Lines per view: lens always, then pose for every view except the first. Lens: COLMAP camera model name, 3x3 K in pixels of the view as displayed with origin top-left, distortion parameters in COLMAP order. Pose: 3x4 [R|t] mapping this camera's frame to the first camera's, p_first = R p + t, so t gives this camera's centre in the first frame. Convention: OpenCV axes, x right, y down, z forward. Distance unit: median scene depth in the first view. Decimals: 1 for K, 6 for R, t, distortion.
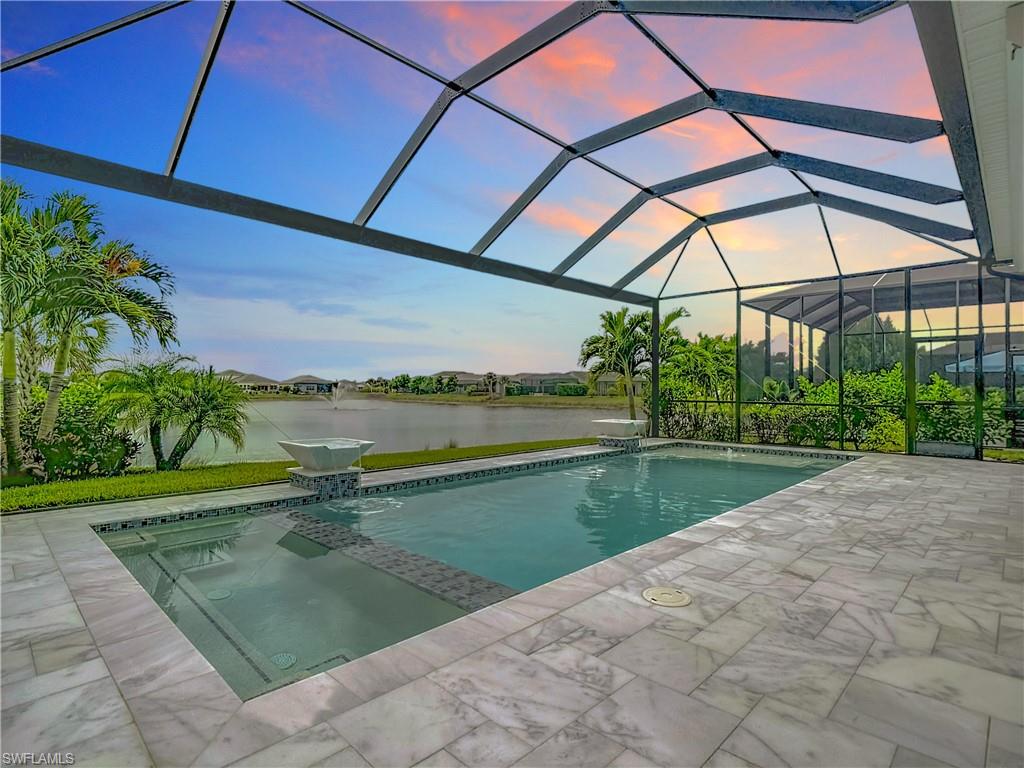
lens RADIAL K [[536.6, 0, 507.0], [0, 536.6, 384.8], [0, 0, 1]] dist [0.000458, -0.013742]
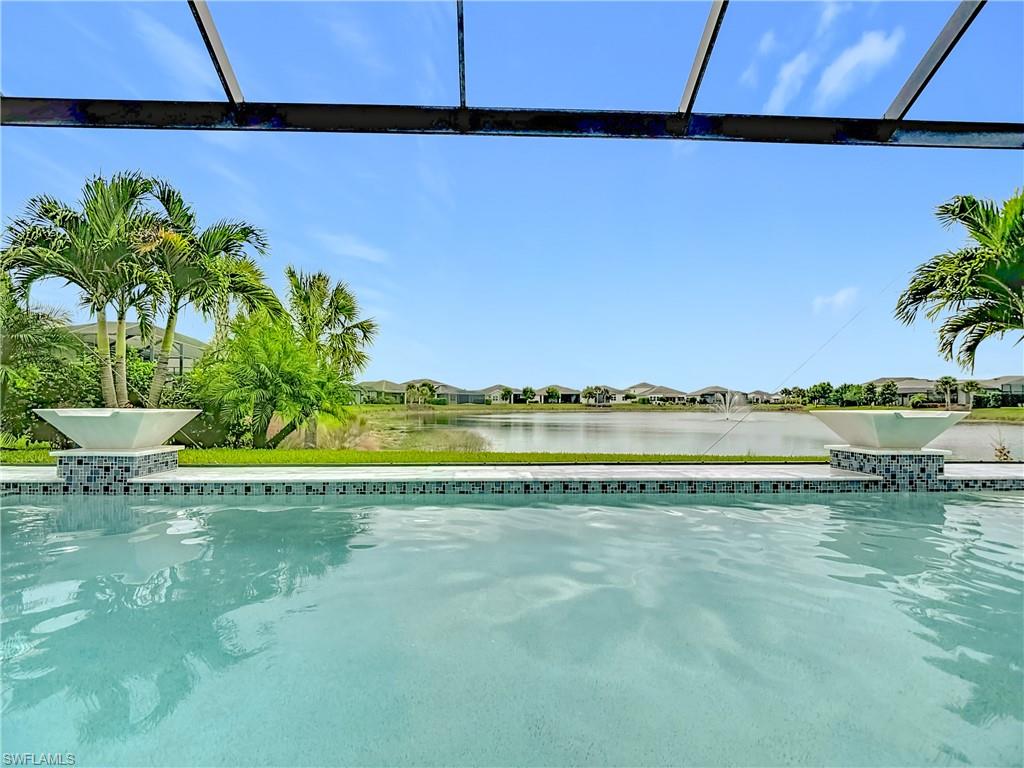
lens RADIAL K [[536.6, 0, 511.3], [0, 536.6, 384.7], [0, 0, 1]] dist [0.000458, -0.013742]
pose [[0.734610, -0.020225, -0.678189, 0.475970], [0.003410, 0.999653, -0.026118, 0.094986], [0.678482, 0.016874, 0.734424, 0.833796]]
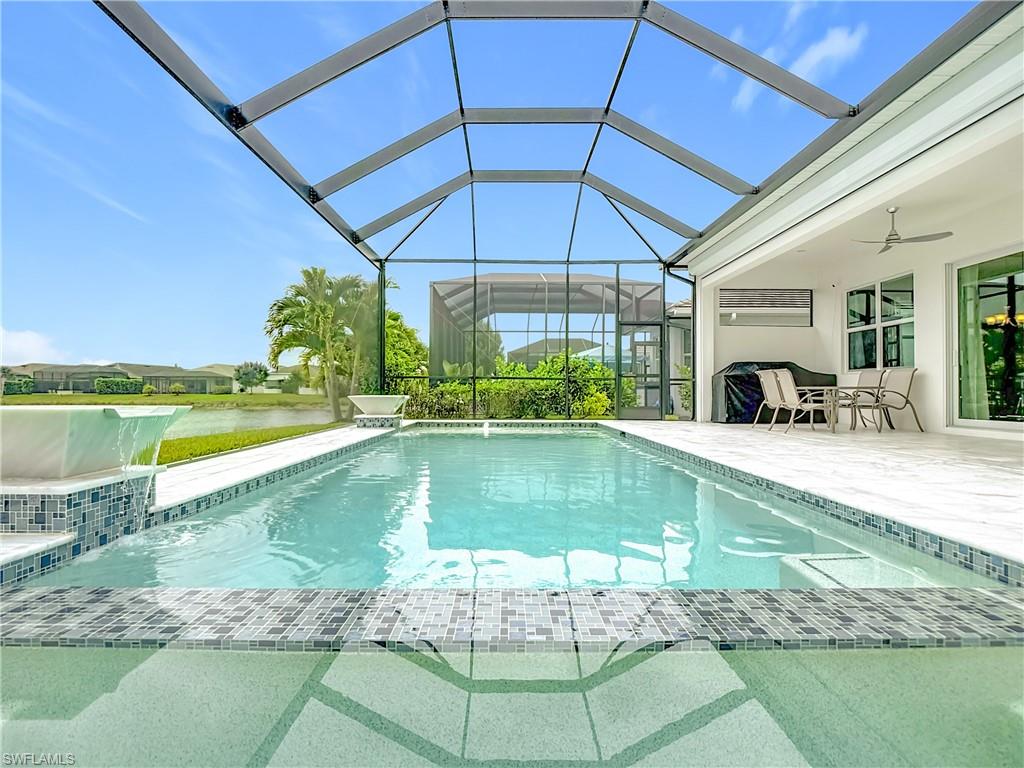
lens RADIAL K [[536.6, 0, 509.0], [0, 536.6, 386.2], [0, 0, 1]] dist [0.000458, -0.013742]
pose [[0.711185, 0.006585, 0.702974, -0.375425], [-0.007788, 0.999969, -0.001488, 0.088572], [-0.702961, -0.004416, 0.711214, 0.486170]]
